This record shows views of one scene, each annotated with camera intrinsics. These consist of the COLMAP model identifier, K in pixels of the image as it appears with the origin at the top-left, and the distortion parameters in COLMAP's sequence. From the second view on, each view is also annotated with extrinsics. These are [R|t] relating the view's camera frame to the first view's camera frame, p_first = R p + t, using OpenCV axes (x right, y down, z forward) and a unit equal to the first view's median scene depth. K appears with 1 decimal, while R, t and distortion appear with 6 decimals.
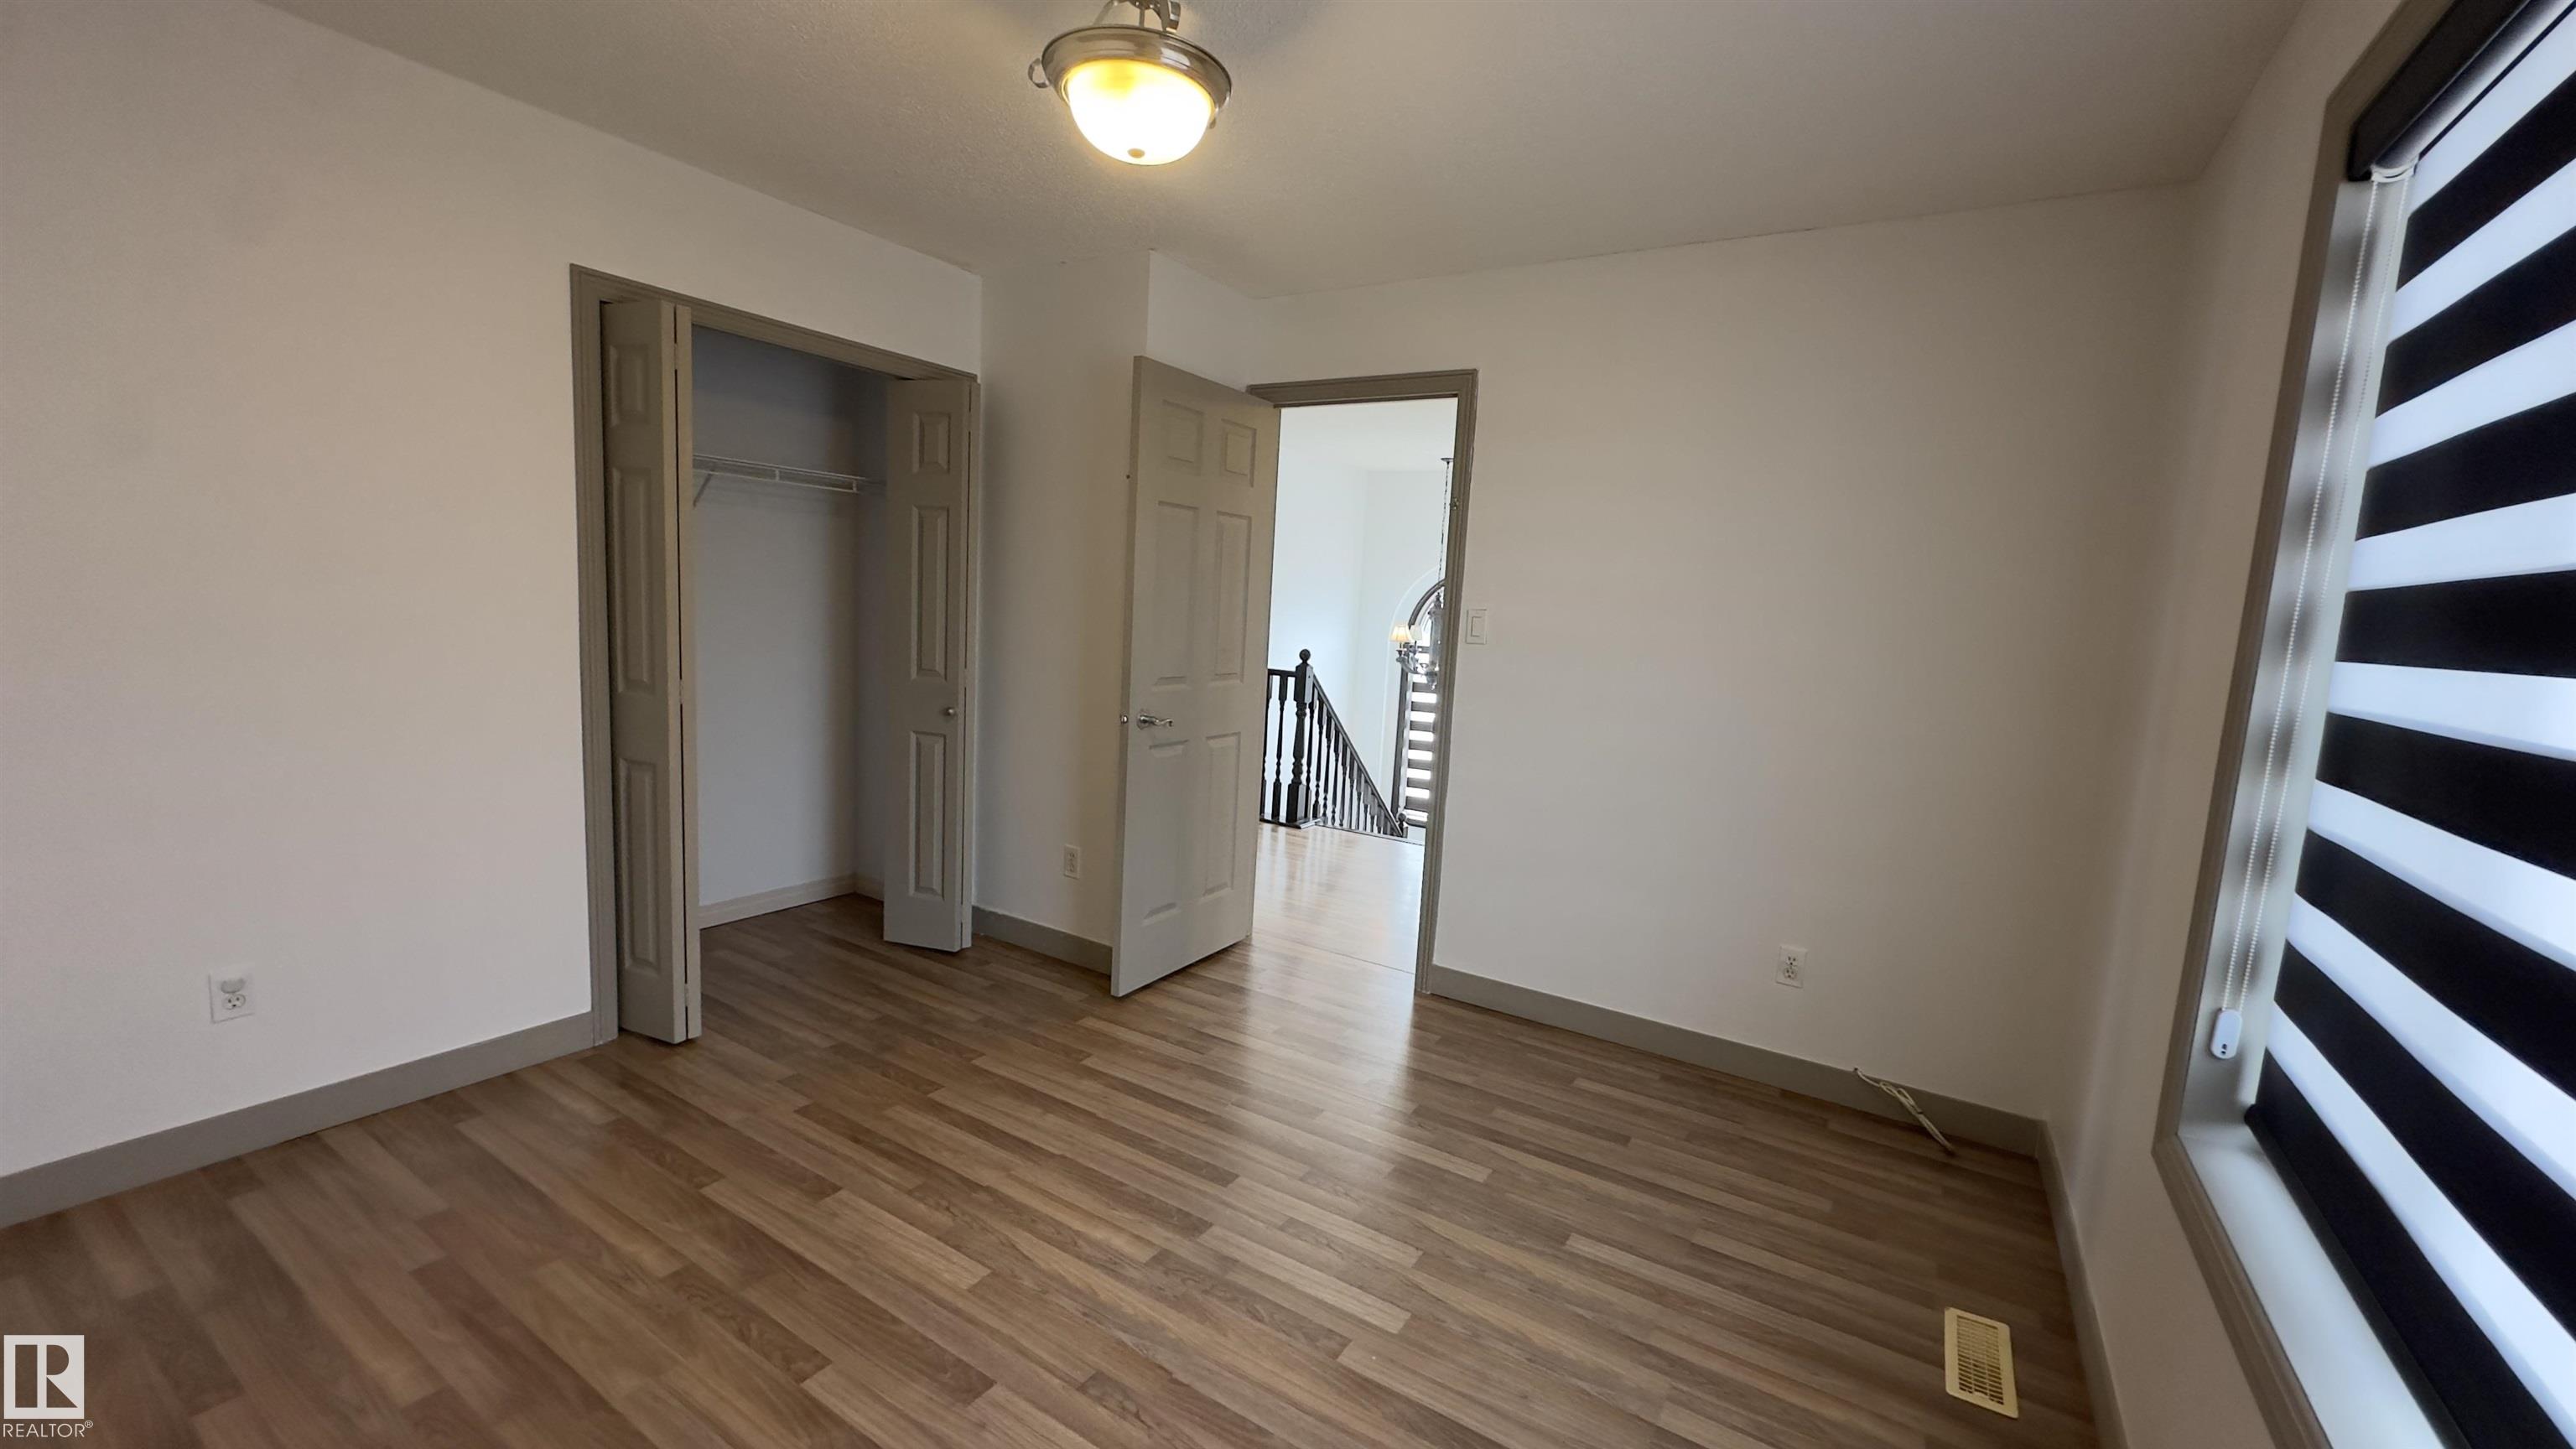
lens RADIAL K [[986.7, 0, 1292.4], [0, 986.7, 740.5], [0, 0, 1]] dist [0.000585, 0.000070]
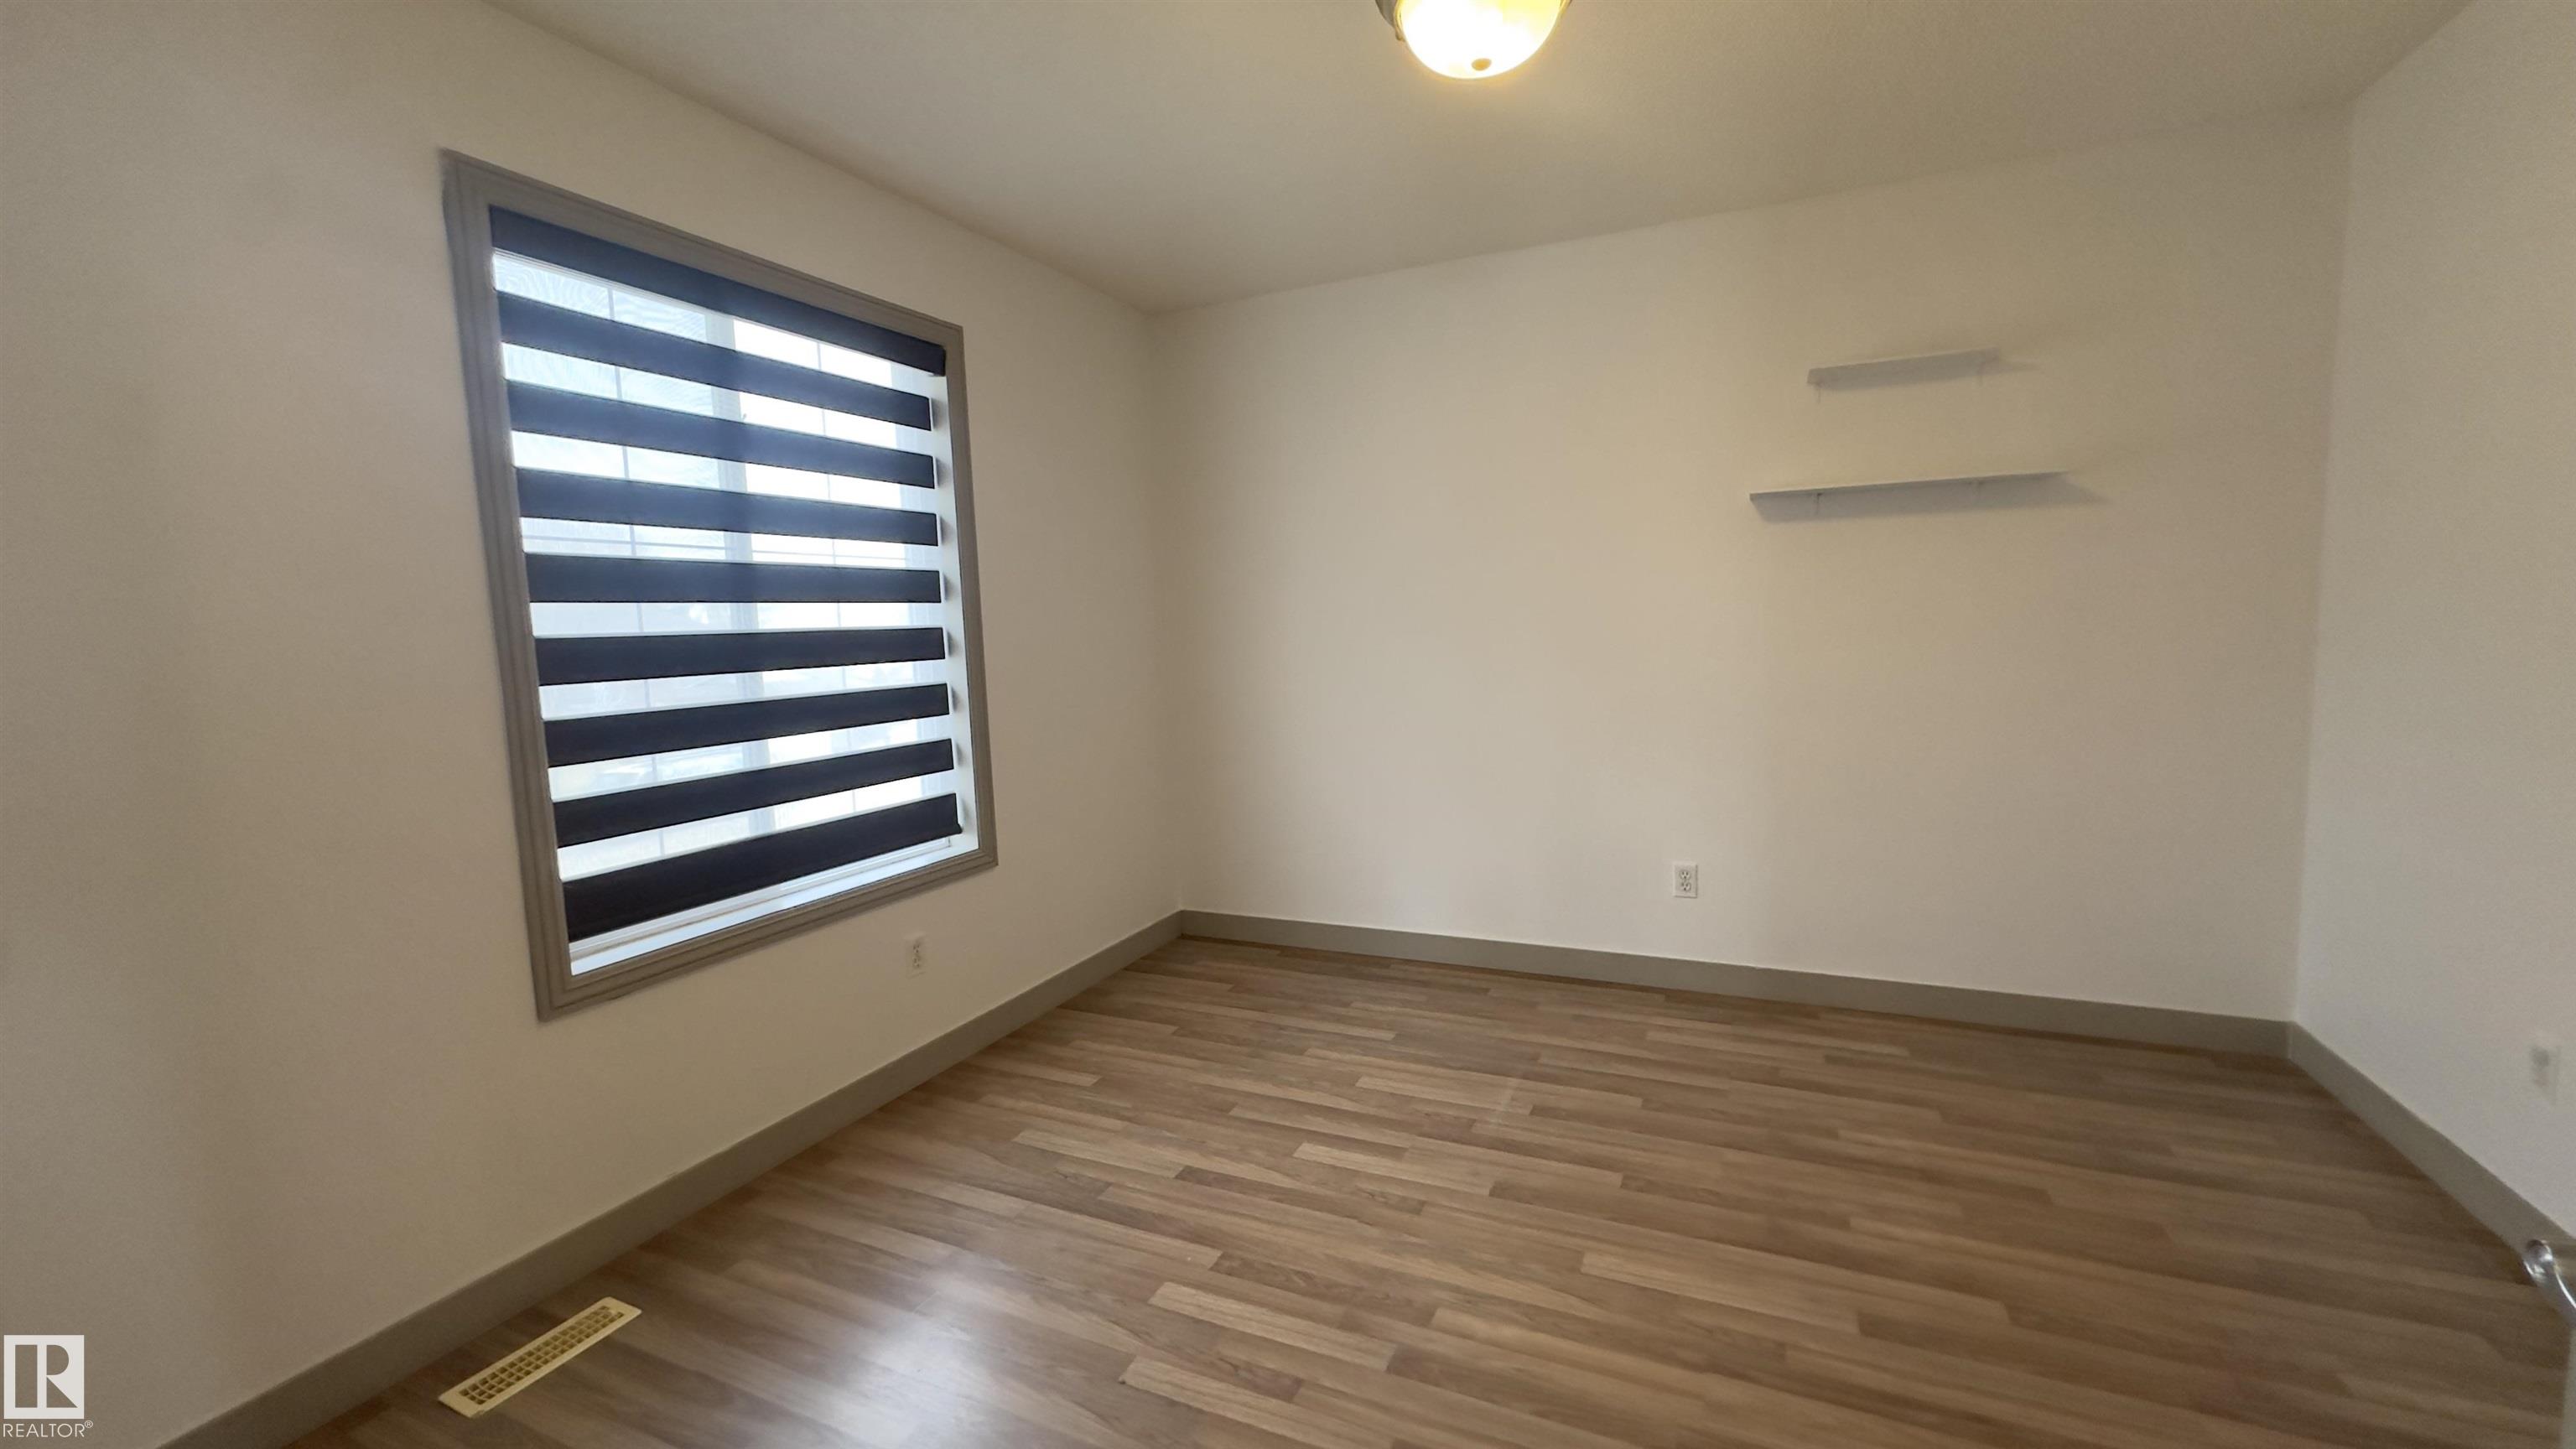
lens RADIAL K [[1026.1, 0, 1288.0], [0, 1026.1, 724.5], [0, 0, 1]] dist [-0.001852, 0.000018]
pose [[-0.991759, -0.009089, -0.127797, 0.115865], [-0.037877, 0.973694, 0.224690, -0.204277], [0.122393, 0.227679, -0.966013, 1.843360]]
